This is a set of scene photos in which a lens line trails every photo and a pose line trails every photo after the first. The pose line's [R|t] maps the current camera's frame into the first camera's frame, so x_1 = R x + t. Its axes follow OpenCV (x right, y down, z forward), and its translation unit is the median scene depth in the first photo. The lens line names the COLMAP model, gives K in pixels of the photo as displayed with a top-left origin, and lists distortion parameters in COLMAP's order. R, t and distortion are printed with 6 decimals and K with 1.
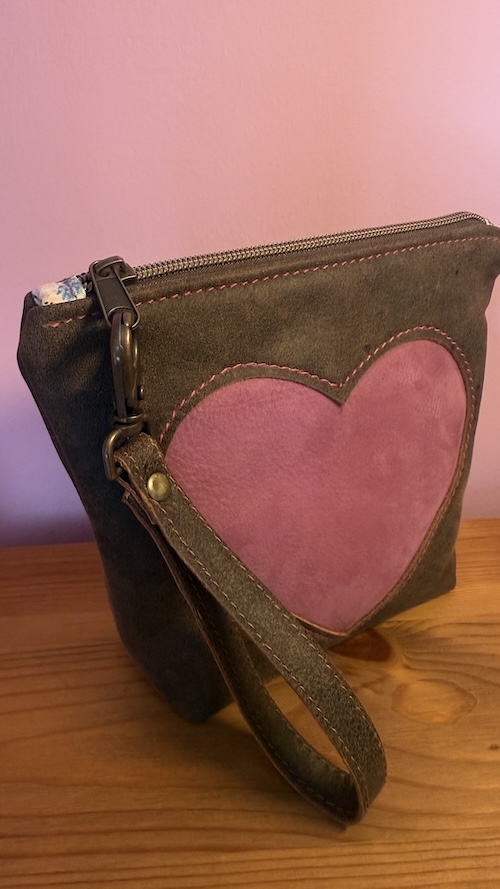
lens RADIAL K [[647.2, 0, 250.5], [0, 647.2, 402.6], [0, 0, 1]] dist [-0.019439, 0.042551]
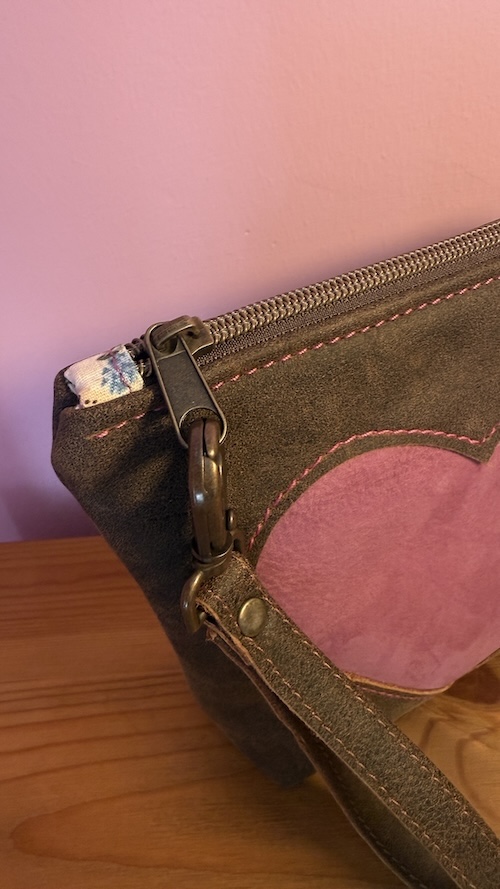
lens RADIAL K [[647.2, 0, 250.5], [0, 647.2, 402.6], [0, 0, 1]] dist [-0.019439, 0.042551]
pose [[0.998653, -0.012322, -0.050401, -0.095515], [0.023682, 0.972557, 0.231455, -0.264575], [0.046166, -0.232337, 0.971539, 0.300560]]
